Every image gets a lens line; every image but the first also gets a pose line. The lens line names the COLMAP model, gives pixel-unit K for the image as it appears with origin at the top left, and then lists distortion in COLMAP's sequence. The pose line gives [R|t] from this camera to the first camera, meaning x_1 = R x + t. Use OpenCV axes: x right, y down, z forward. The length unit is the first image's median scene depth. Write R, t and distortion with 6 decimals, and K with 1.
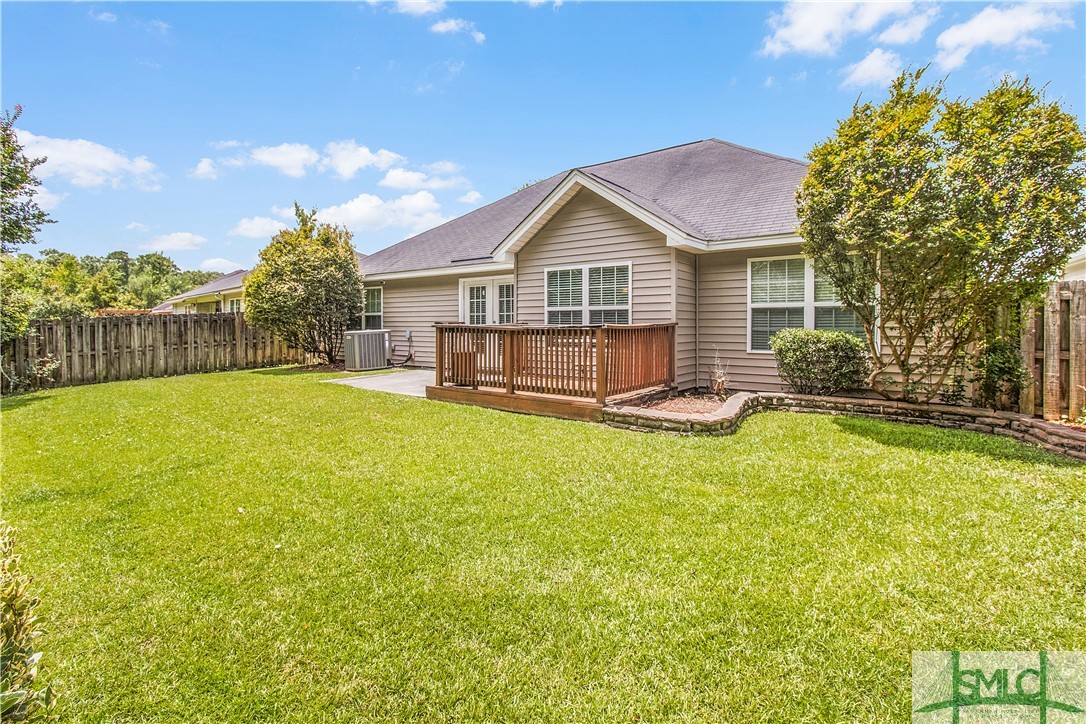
lens RADIAL K [[515.8, 0, 547.3], [0, 515.8, 323.5], [0, 0, 1]] dist [-0.014213, -0.000818]
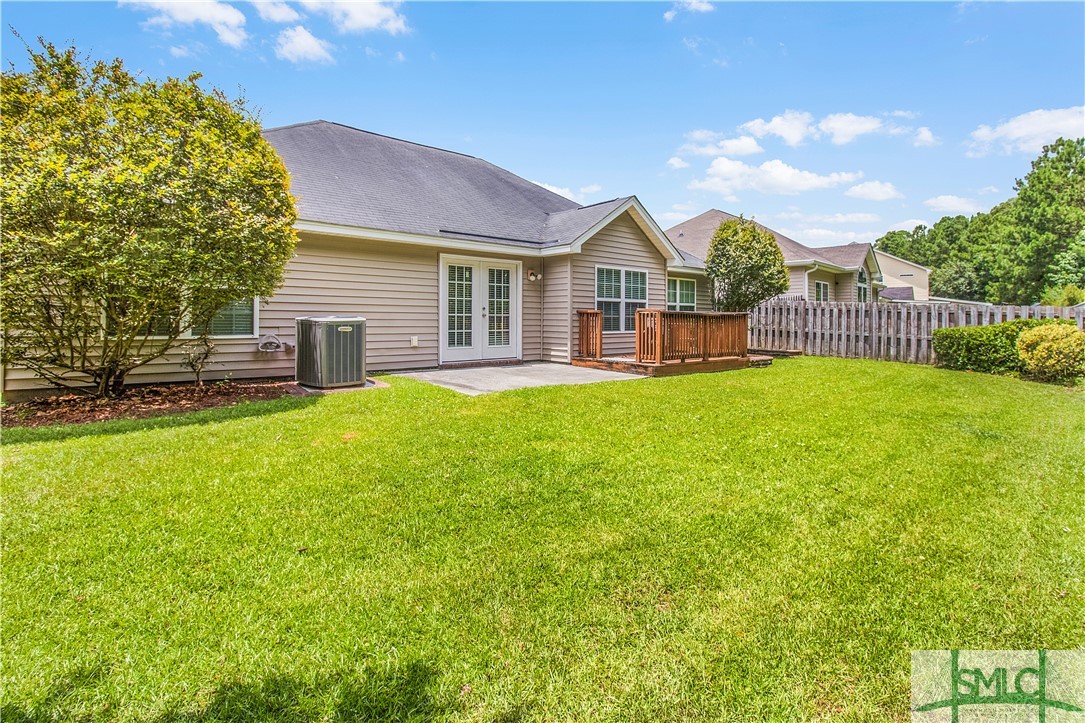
lens RADIAL K [[515.4, 0, 546.8], [0, 515.4, 323.0], [0, 0, 1]] dist [-0.014213, -0.000818]
pose [[0.207666, -0.005646, 0.978184, -1.198266], [-0.005626, 0.999960, 0.006966, 0.019681], [-0.978184, -0.006950, 0.207626, 0.871539]]
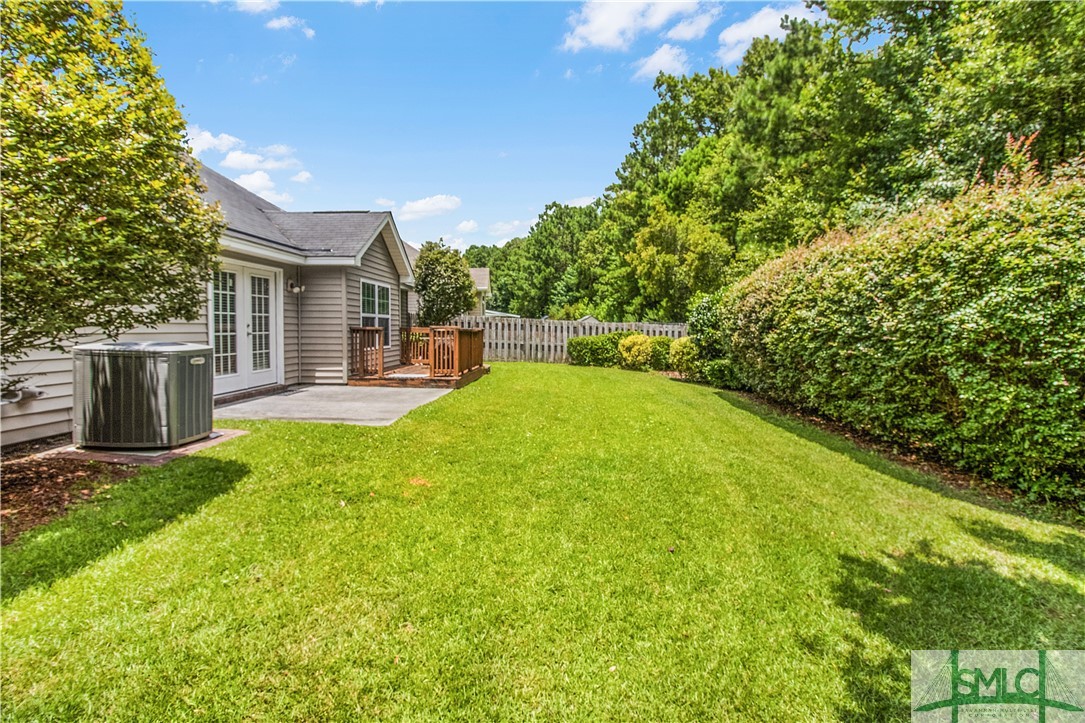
lens RADIAL K [[508.6, 0, 542.5], [0, 508.6, 361.5], [0, 0, 1]] dist [0.002050, -0.000084]
pose [[-0.579580, -0.054273, 0.813106, -1.162549], [-0.000876, 0.997821, 0.065978, 0.000384], [-0.814915, 0.037527, -0.578364, 1.338766]]
